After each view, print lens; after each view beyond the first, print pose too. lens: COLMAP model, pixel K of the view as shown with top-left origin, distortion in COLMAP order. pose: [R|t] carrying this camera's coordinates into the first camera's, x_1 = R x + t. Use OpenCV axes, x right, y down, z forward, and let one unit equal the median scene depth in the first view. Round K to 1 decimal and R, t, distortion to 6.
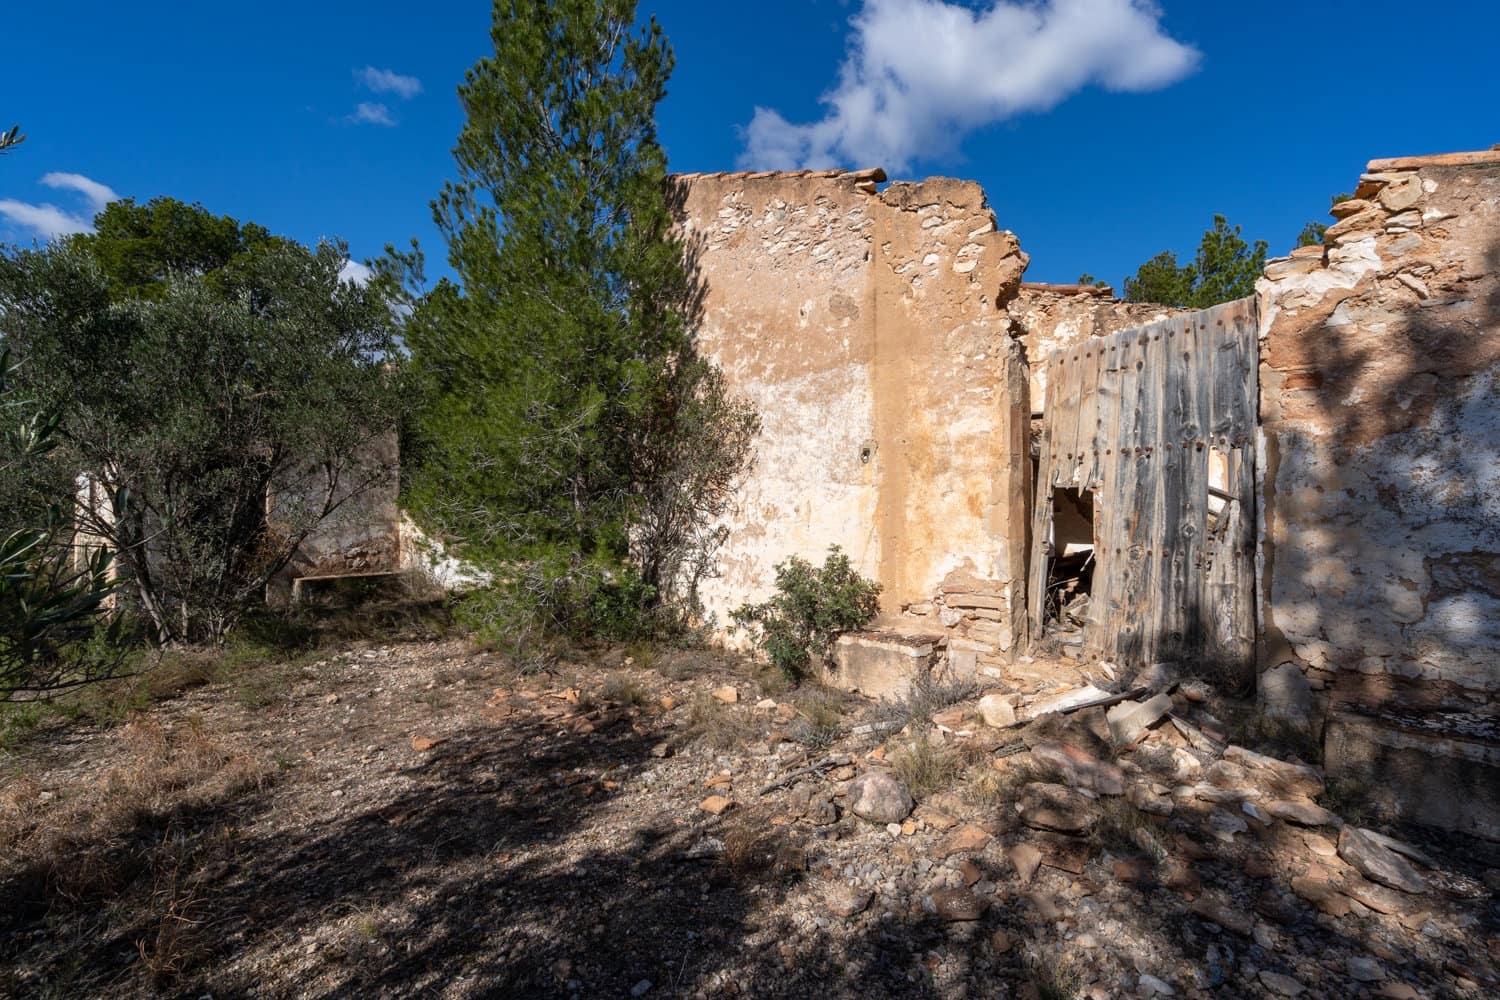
lens RADIAL K [[699.7, 0, 761.1], [0, 699.7, 501.6], [0, 0, 1]] dist [-0.005385, 0.003620]
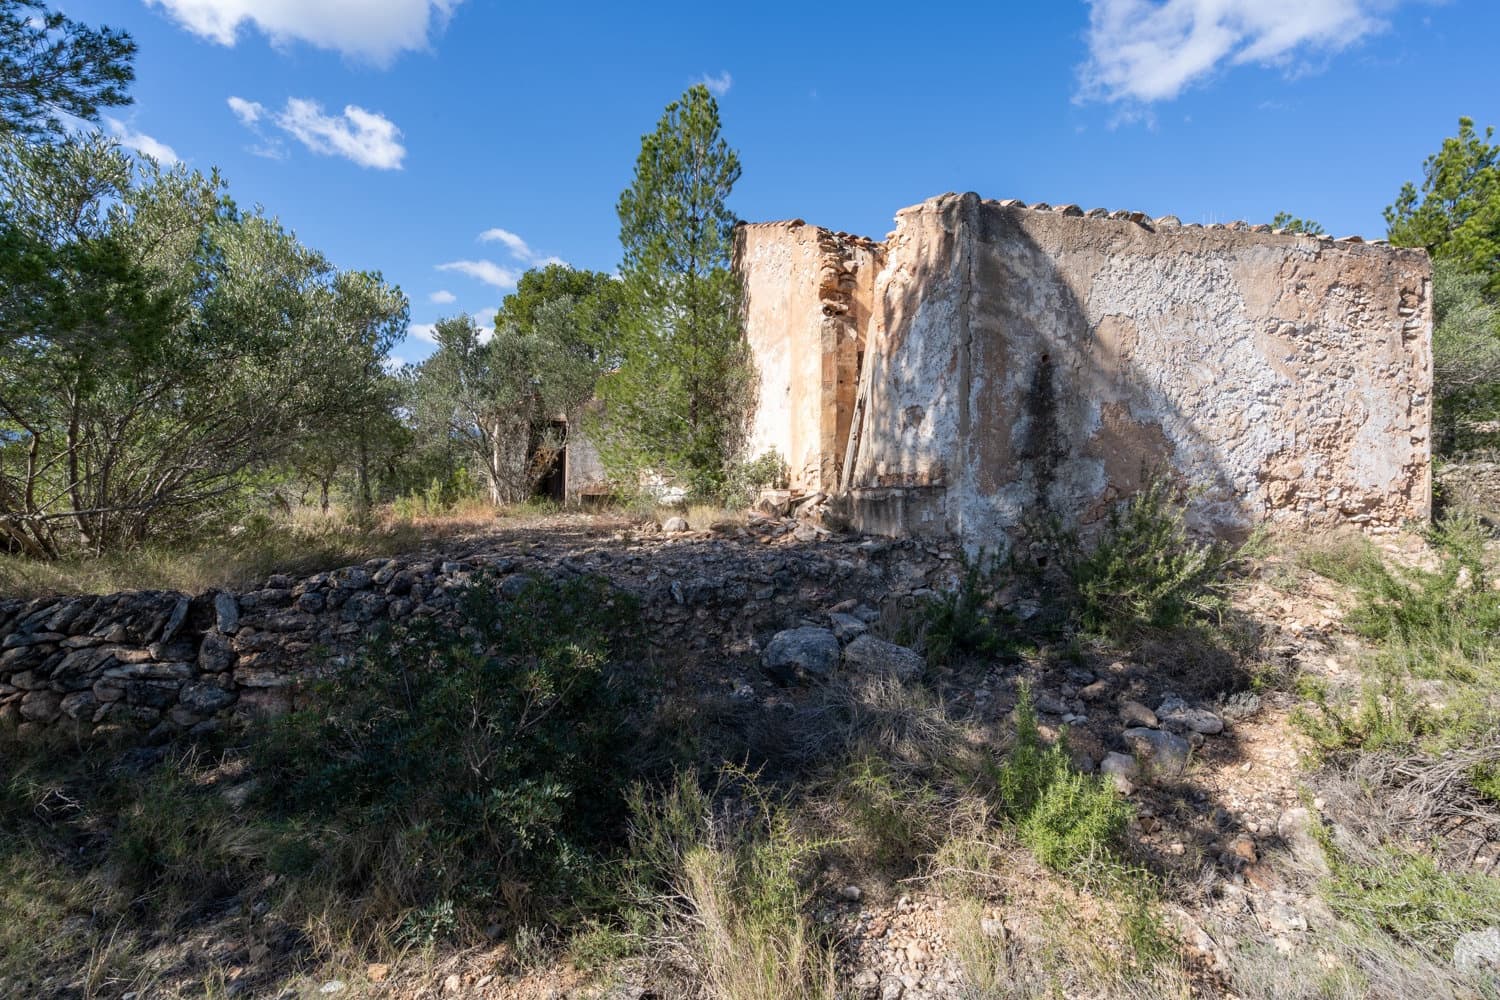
lens RADIAL K [[699.7, 0, 748.6], [0, 699.7, 498.5], [0, 0, 1]] dist [-0.005385, 0.003620]
pose [[0.888013, 0.014518, -0.459590, 0.663085], [-0.009678, 0.999870, 0.012886, 0.136981], [0.459717, -0.006995, 0.888038, -0.431375]]
